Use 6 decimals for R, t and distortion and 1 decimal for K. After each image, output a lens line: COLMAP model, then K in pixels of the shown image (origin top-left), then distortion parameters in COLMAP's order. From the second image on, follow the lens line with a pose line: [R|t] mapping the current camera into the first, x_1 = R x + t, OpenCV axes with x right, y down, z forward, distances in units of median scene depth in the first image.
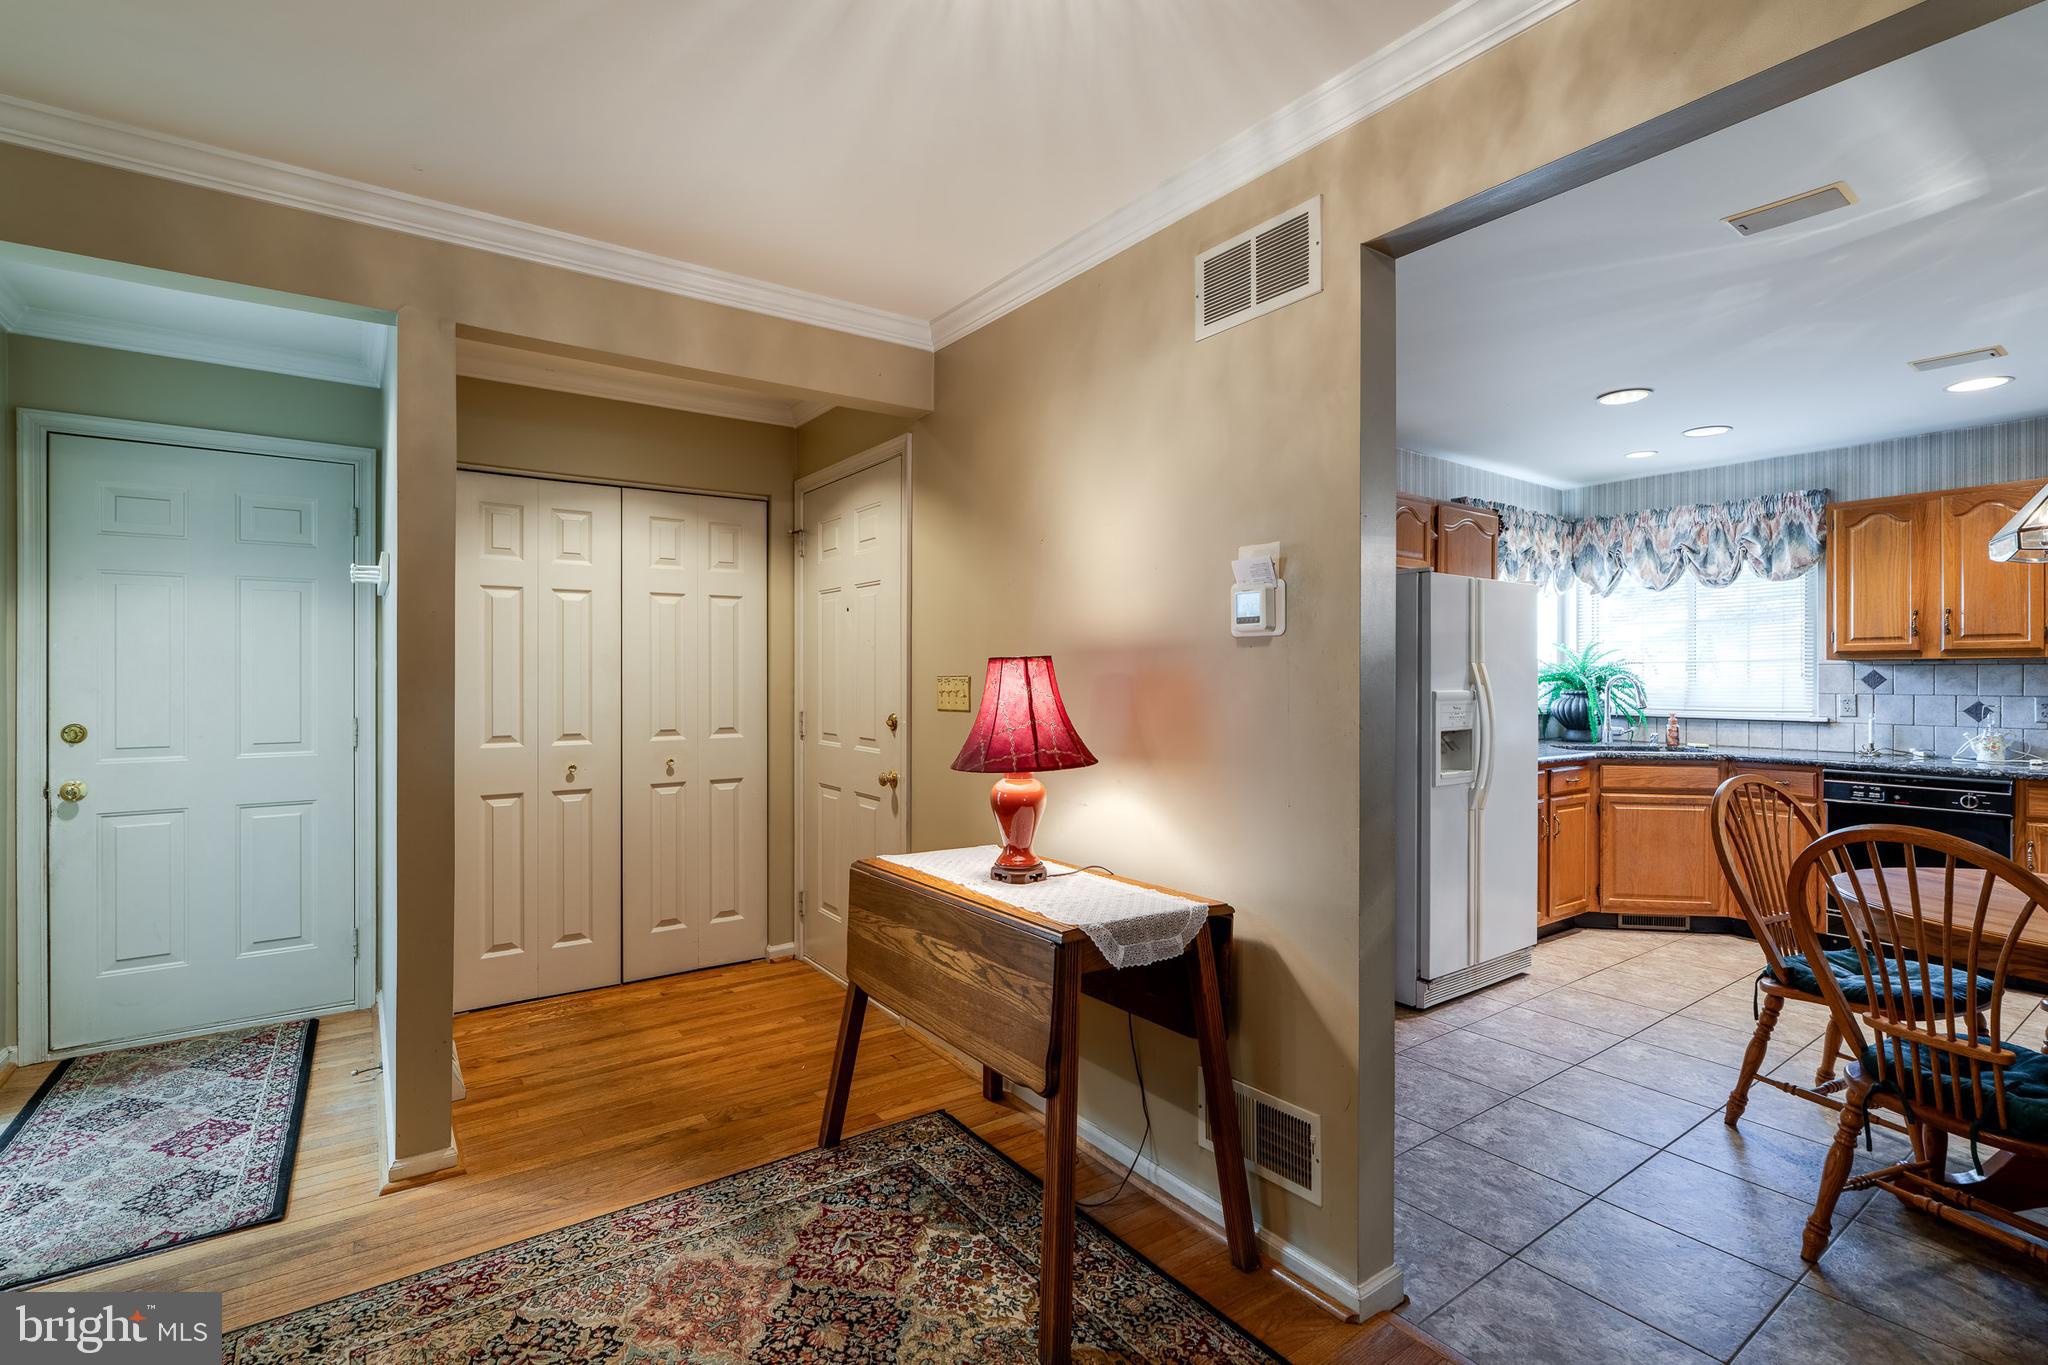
lens RADIAL K [[953.1, 0, 1016.4], [0, 953.1, 674.4], [0, 0, 1]] dist [-0.005164, 0.000381]
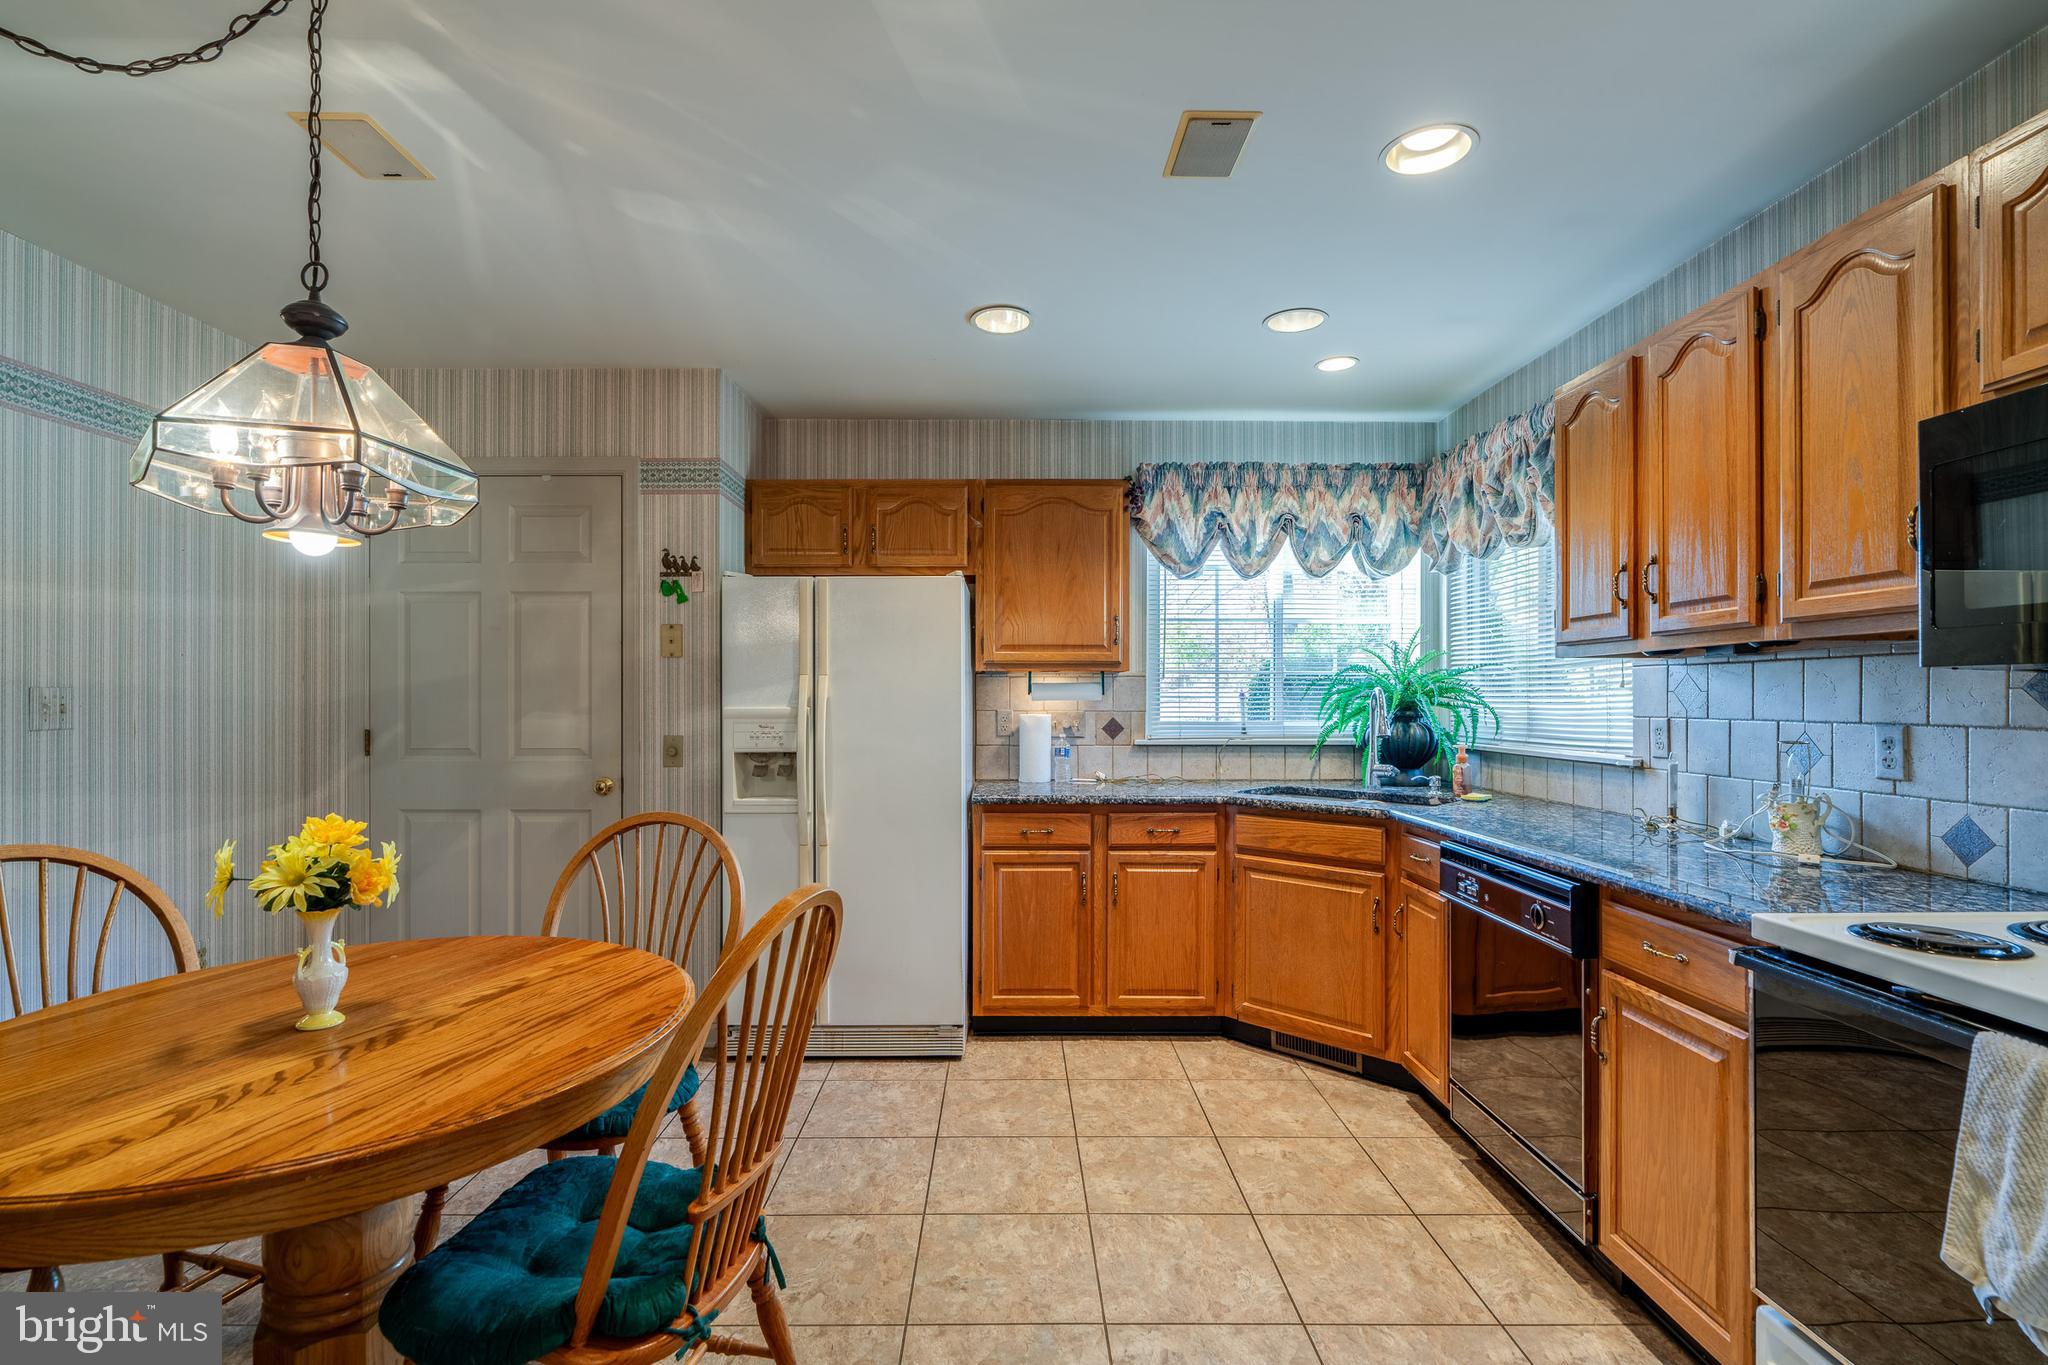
lens RADIAL K [[941.6, 0, 1005.4], [0, 941.6, 695.3], [0, 0, 1]] dist [-0.002807, 0.000160]
pose [[0.807493, -0.005799, -0.589849, 0.913561], [0.004546, 0.999983, -0.003608, 0.007983], [0.589860, 0.000232, 0.807505, 0.334030]]
